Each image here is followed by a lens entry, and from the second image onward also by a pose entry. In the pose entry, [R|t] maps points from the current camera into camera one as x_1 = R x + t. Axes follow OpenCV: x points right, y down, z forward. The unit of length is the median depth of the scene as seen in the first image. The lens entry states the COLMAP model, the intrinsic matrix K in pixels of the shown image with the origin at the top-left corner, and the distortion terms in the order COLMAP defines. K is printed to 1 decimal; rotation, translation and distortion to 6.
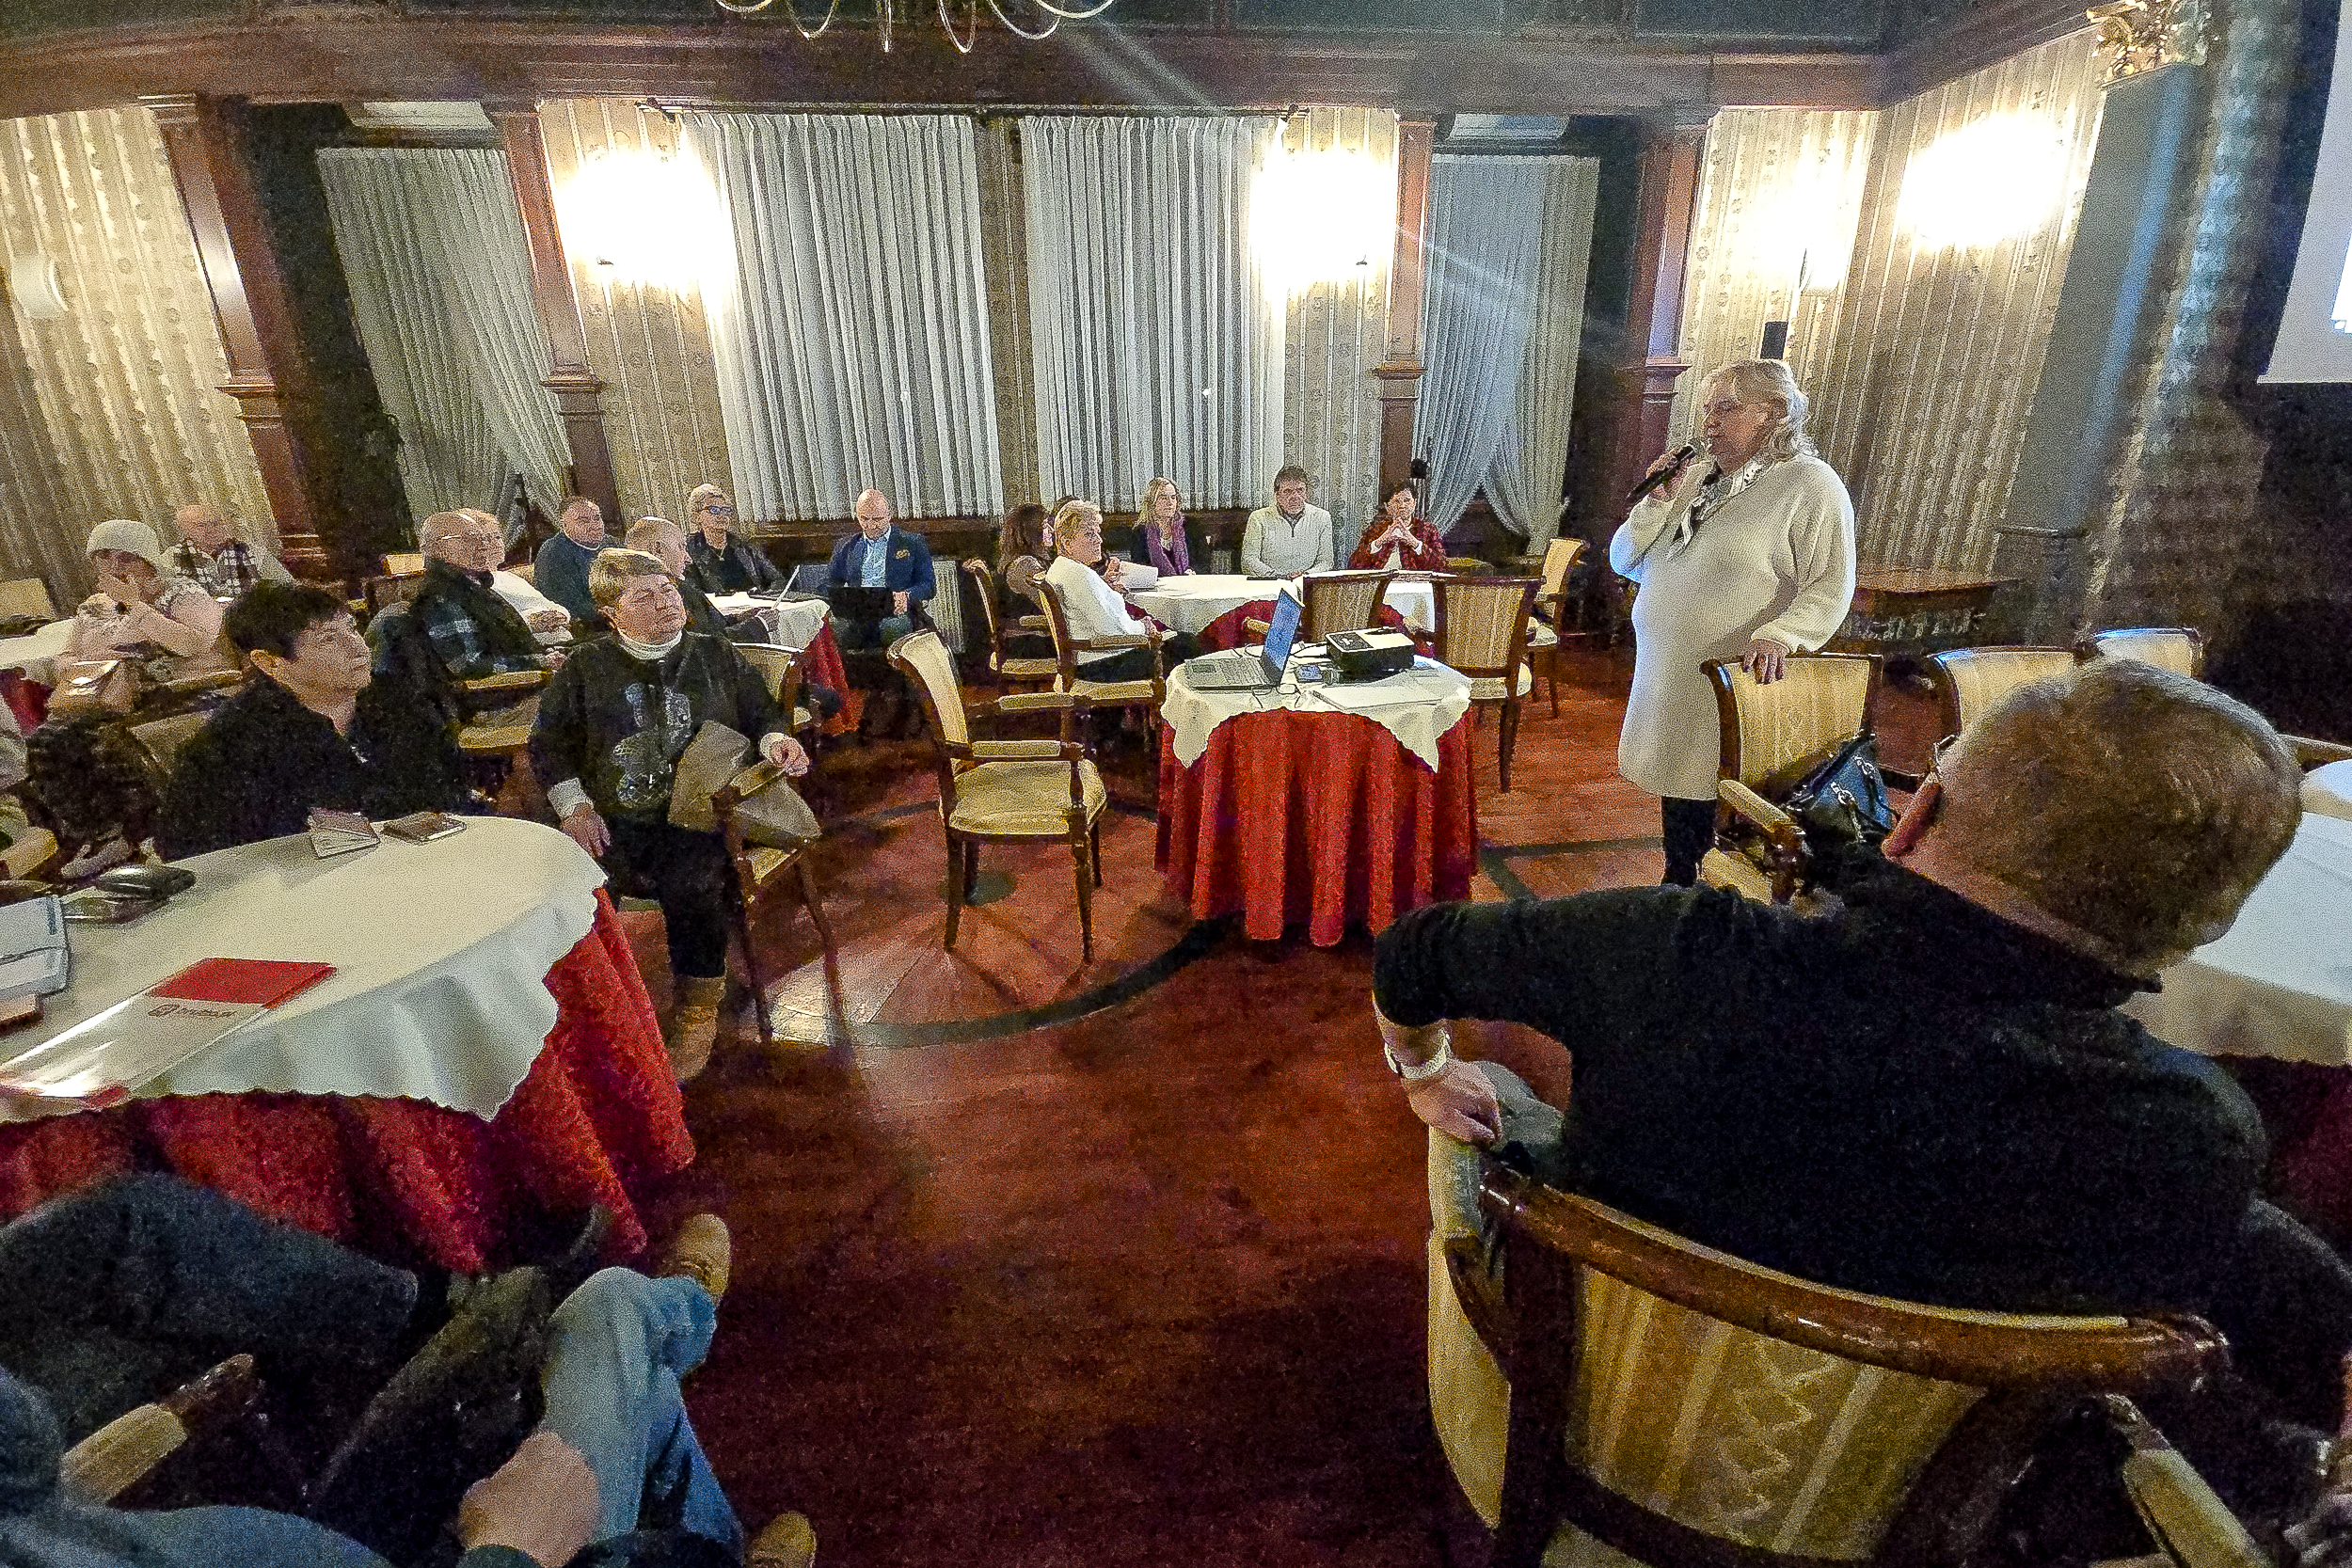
lens RADIAL K [[951.3, 0, 1170.8], [0, 951.3, 766.8], [0, 0, 1]] dist [0.031366, -0.019470]
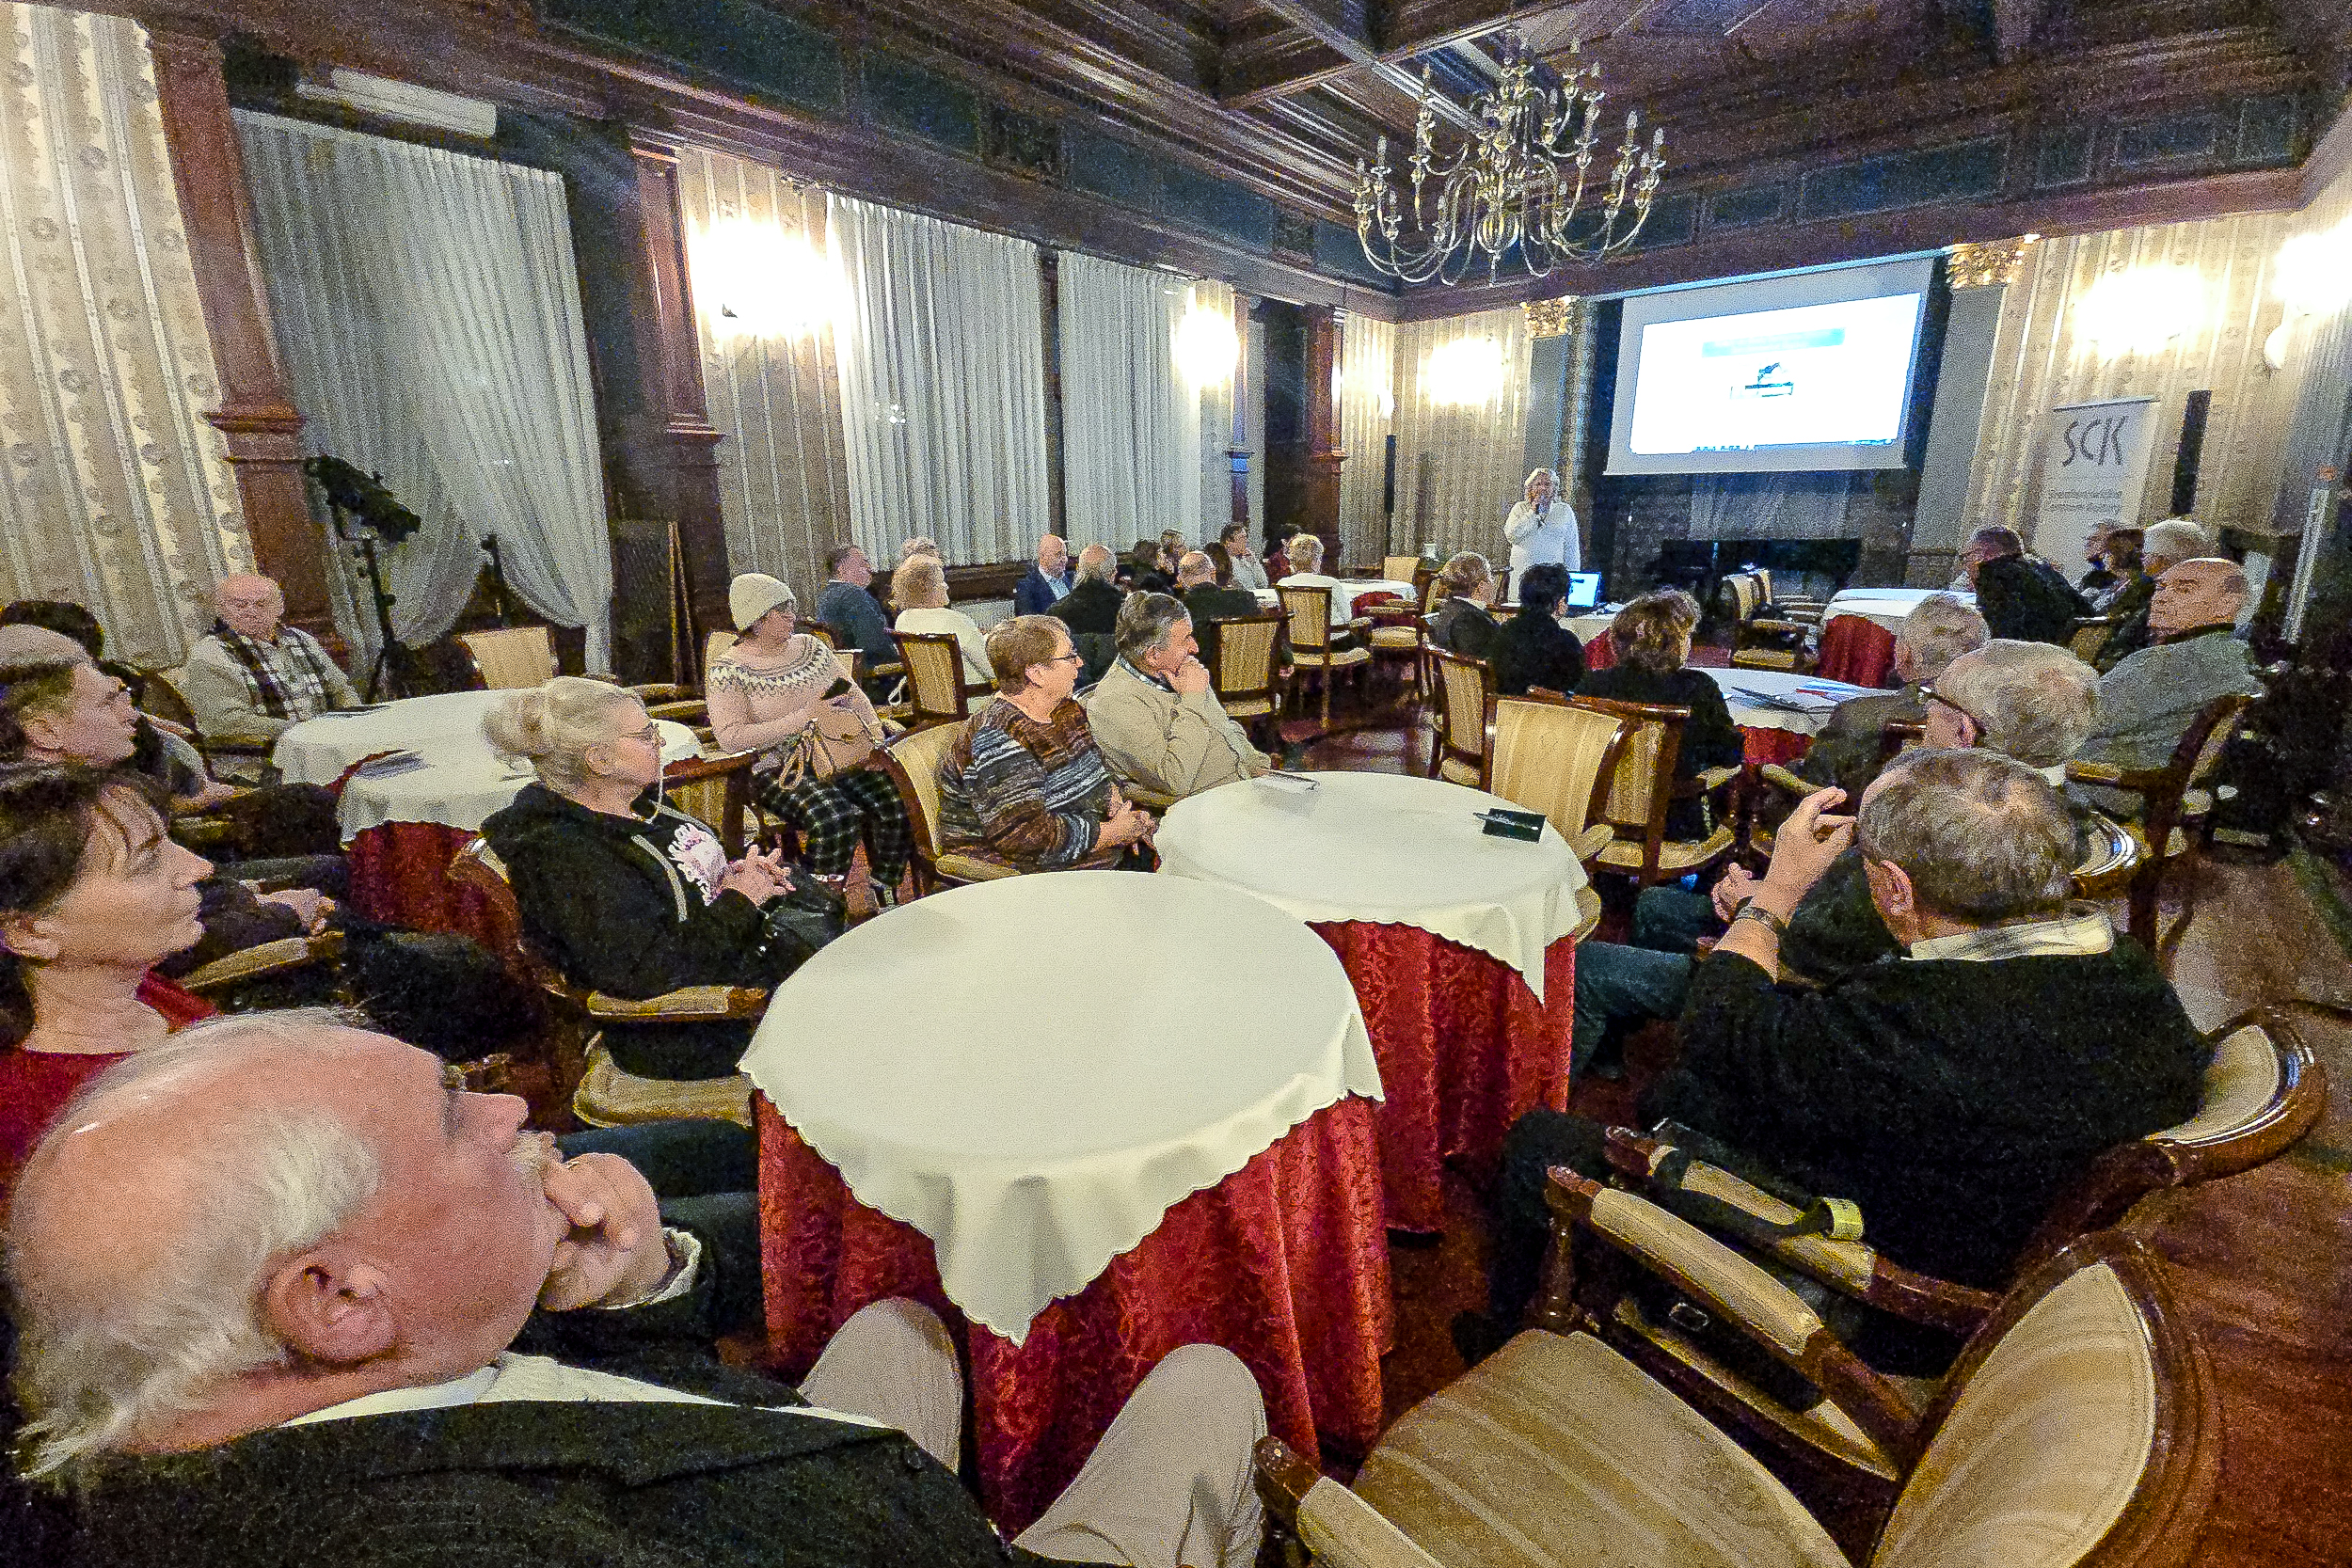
lens RADIAL K [[964.2, 0, 1175.9], [0, 964.2, 734.2], [0, 0, 1]] dist [0.032966, -0.019780]
pose [[0.717030, -0.159824, 0.678472, -0.994988], [0.224248, 0.974504, -0.007434, -0.006784], [-0.659985, 0.157476, 0.734589, 0.052740]]
